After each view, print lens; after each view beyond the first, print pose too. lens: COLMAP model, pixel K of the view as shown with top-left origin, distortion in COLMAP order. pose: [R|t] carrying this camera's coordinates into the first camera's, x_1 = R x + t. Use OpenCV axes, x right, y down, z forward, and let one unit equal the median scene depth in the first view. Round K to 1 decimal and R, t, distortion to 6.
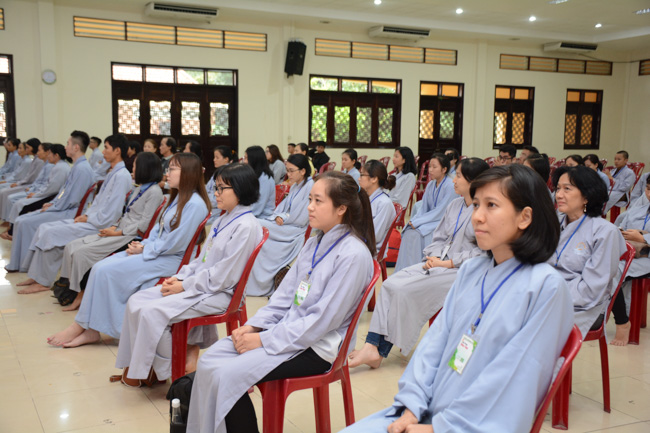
lens RADIAL K [[740.7, 0, 331.3], [0, 740.7, 213.4], [0, 0, 1]] dist [0.071732, 0.000000]
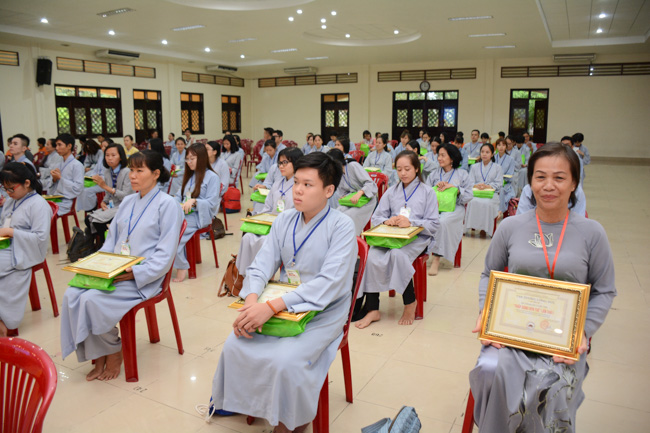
lens RADIAL K [[501.6, 0, 326.8], [0, 501.6, 218.8], [0, 0, 1]] dist [-0.142140, 0.082505]
pose [[0.820713, -0.123031, 0.557937, -0.130530], [0.075281, 0.991312, 0.107859, -0.004983], [-0.566360, -0.046519, 0.822844, 0.011244]]
